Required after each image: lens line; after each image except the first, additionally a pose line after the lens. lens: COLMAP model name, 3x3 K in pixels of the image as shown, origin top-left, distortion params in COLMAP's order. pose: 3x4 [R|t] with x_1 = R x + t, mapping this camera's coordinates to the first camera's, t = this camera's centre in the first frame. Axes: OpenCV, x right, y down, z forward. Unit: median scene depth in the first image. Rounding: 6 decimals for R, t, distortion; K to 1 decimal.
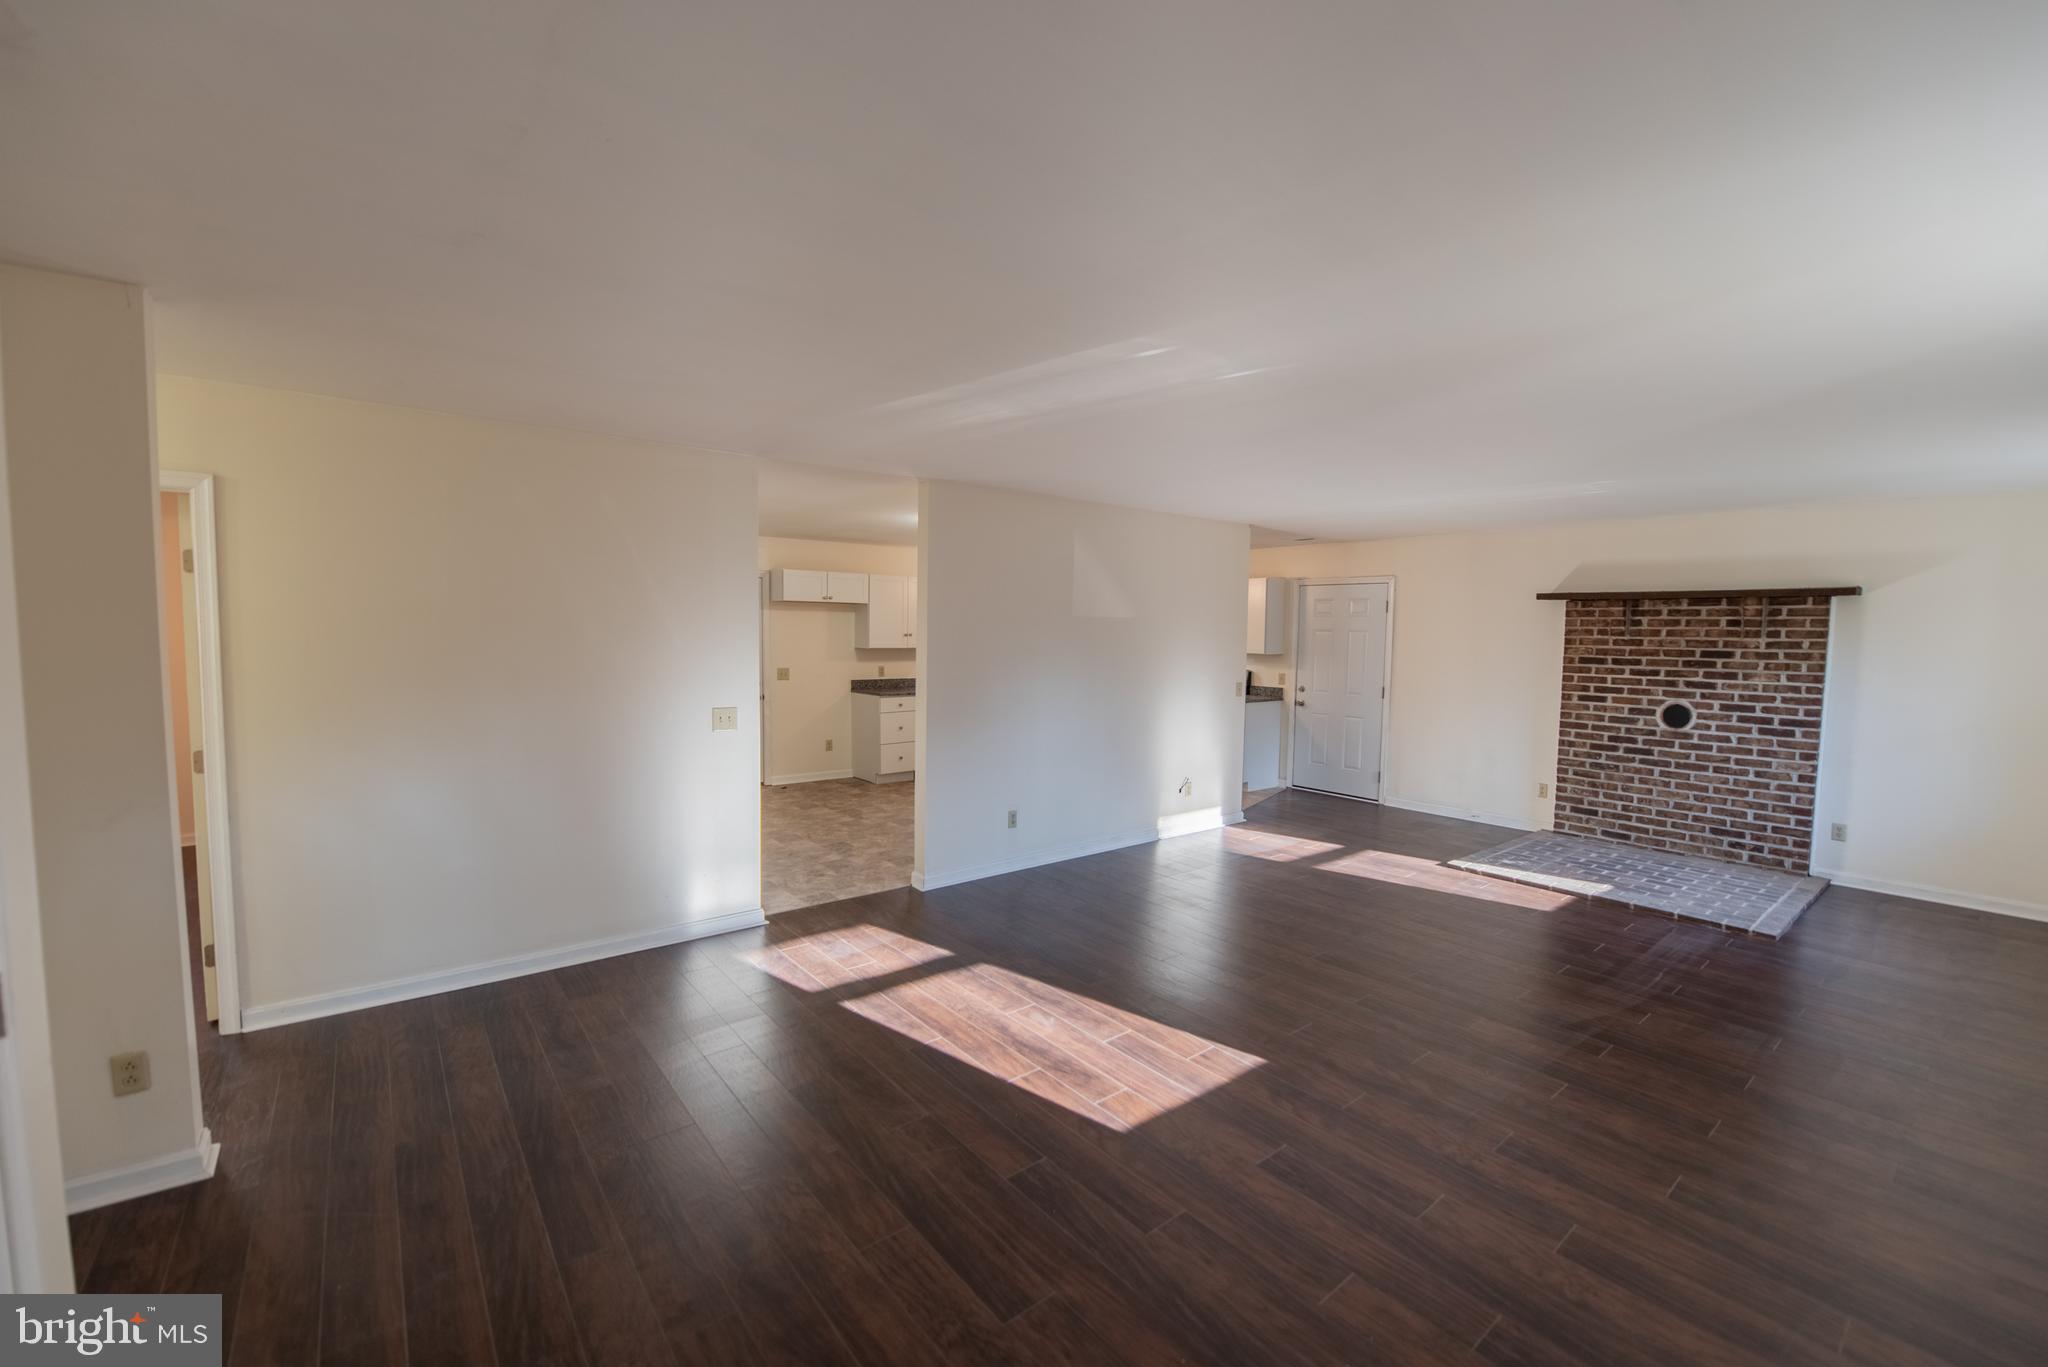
lens RADIAL K [[834.1, 0, 1022.9], [0, 834.1, 679.1], [0, 0, 1]] dist [-0.018061, -0.001692]
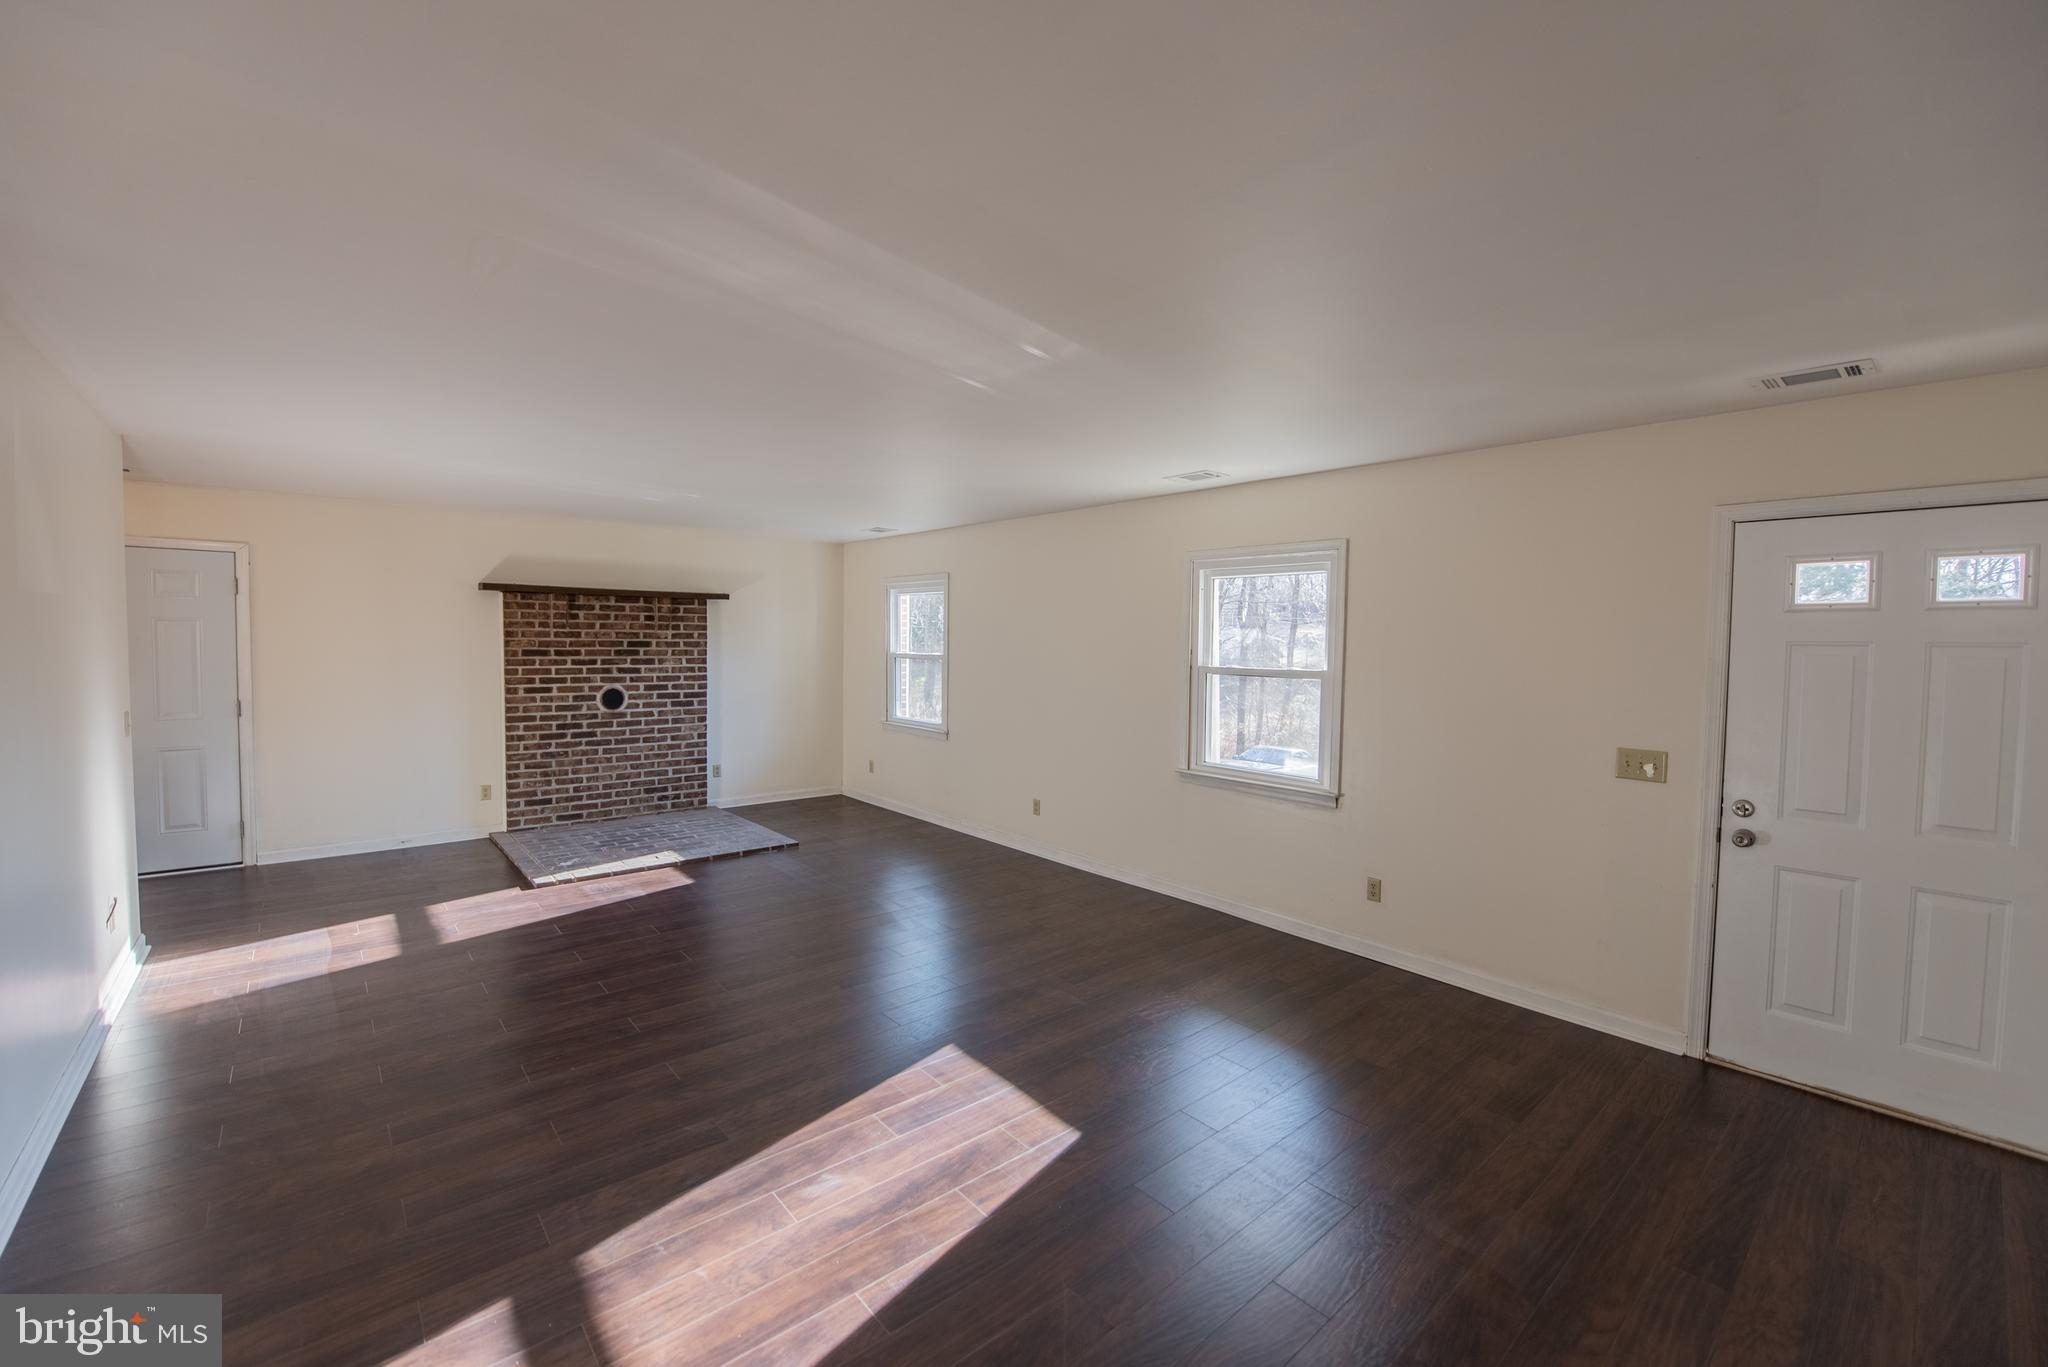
lens RADIAL K [[834.1, 0, 1030.1], [0, 834.1, 664.3], [0, 0, 1]] dist [-0.018061, -0.001692]
pose [[-0.049056, -0.045215, 0.997772, -0.388142], [0.042989, 0.997953, 0.047336, -0.033293], [-0.997870, 0.045216, -0.047011, 0.490857]]
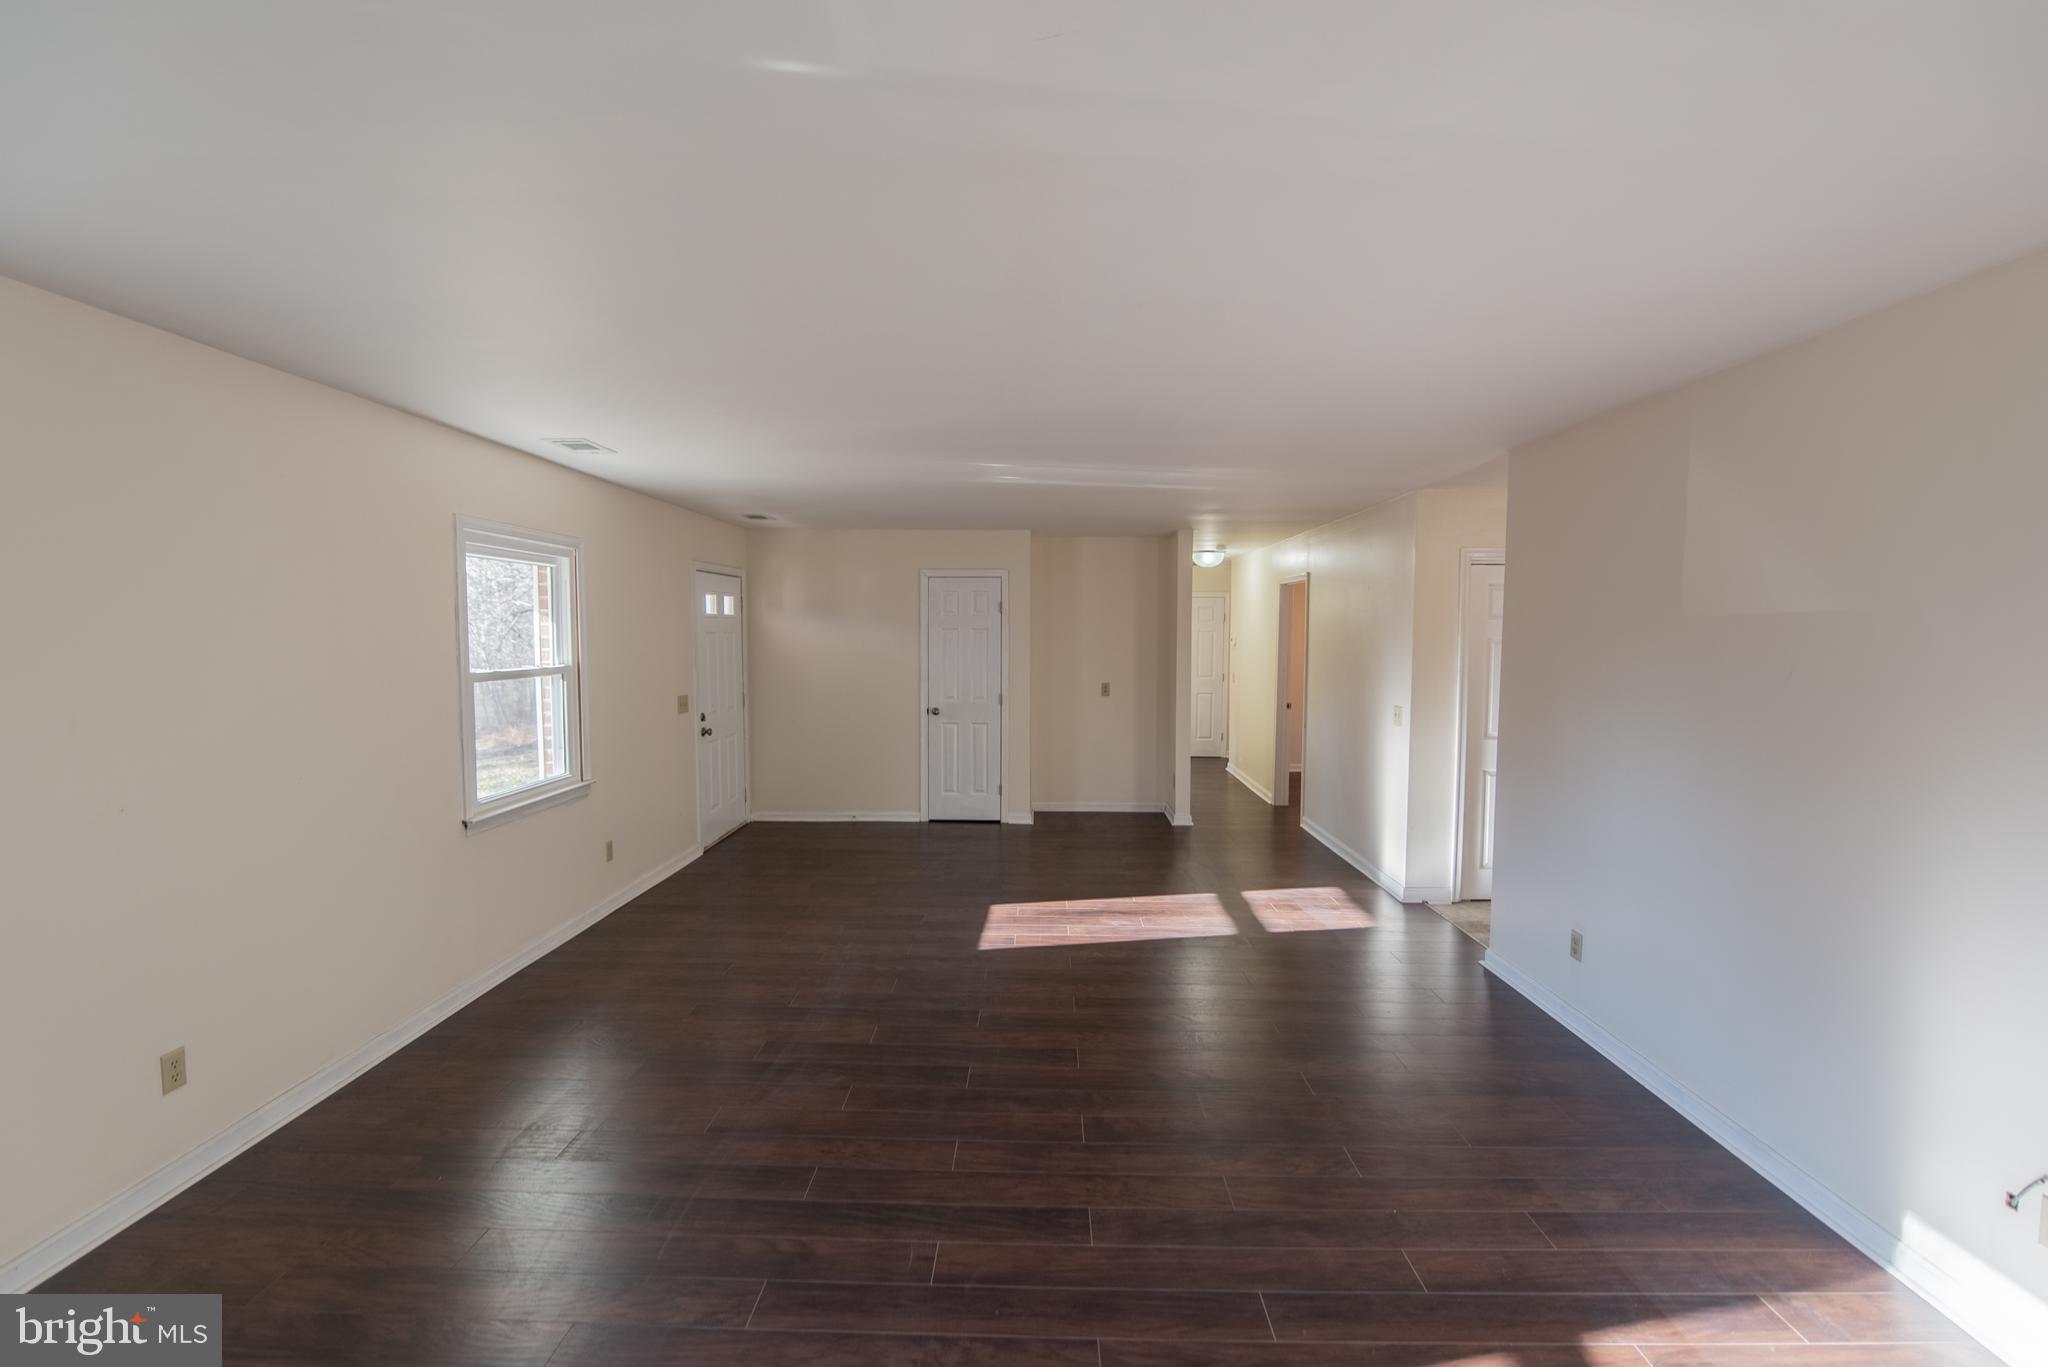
lens RADIAL K [[872.6, 0, 1016.6], [0, 872.6, 685.7], [0, 0, 1]] dist [-0.017587, -0.001562]
pose [[-0.643170, 0.032005, -0.765054, 0.709872], [-0.056241, 0.994453, 0.088883, -0.056317], [0.763655, 0.100195, -0.637803, 1.020465]]
